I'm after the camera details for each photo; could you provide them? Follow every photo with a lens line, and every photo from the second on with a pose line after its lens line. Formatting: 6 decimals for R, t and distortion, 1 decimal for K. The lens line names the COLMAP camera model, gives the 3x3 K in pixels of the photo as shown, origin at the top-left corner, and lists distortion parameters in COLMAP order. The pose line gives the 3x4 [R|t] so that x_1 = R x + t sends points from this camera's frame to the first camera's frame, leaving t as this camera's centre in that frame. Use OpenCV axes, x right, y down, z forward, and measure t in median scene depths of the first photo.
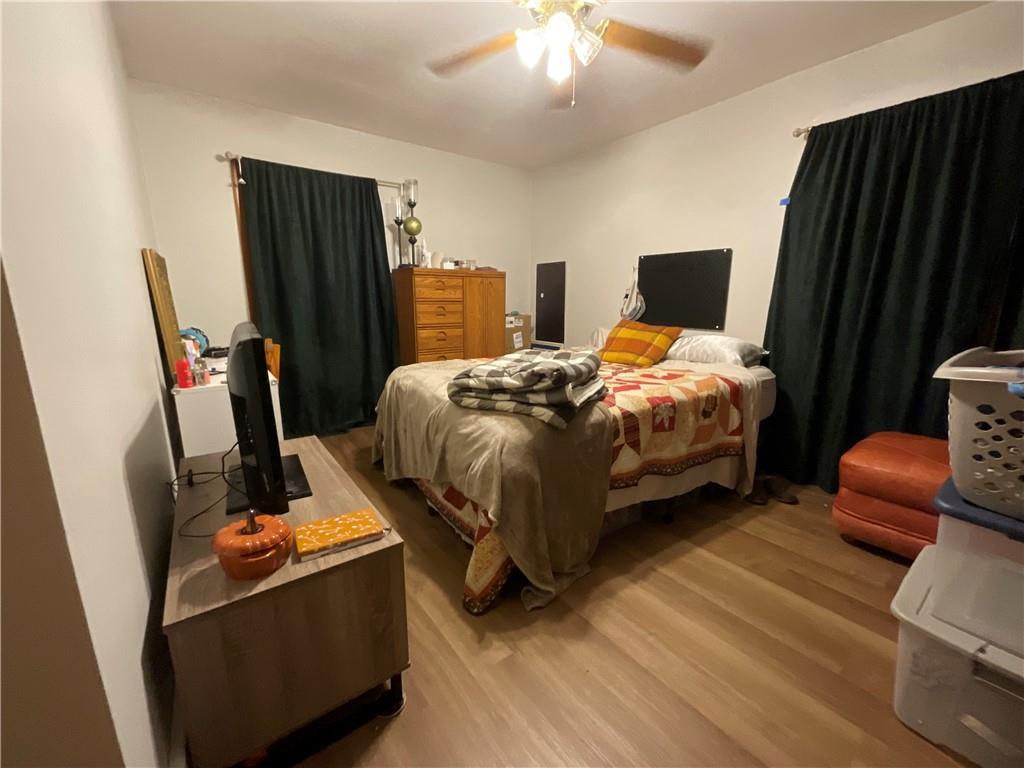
lens RADIAL K [[414.4, 0, 512.0], [0, 414.4, 384.0], [0, 0, 1]] dist [-0.000682, 0.000003]
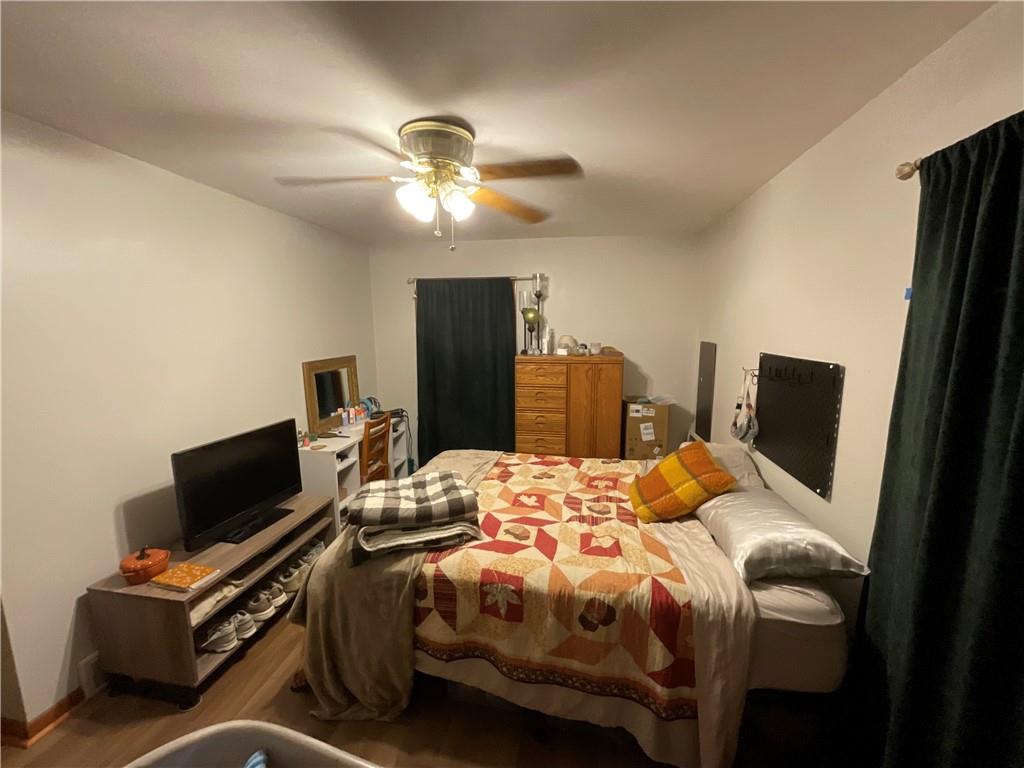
lens RADIAL K [[410.3, 0, 512.6], [0, 410.3, 388.0], [0, 0, 1]] dist [0.001783, -0.000127]
pose [[0.692359, 0.104958, -0.713879, 0.838993], [-0.148007, 0.988984, 0.001859, -0.309028], [0.706210, 0.104372, 0.700267, 0.377980]]
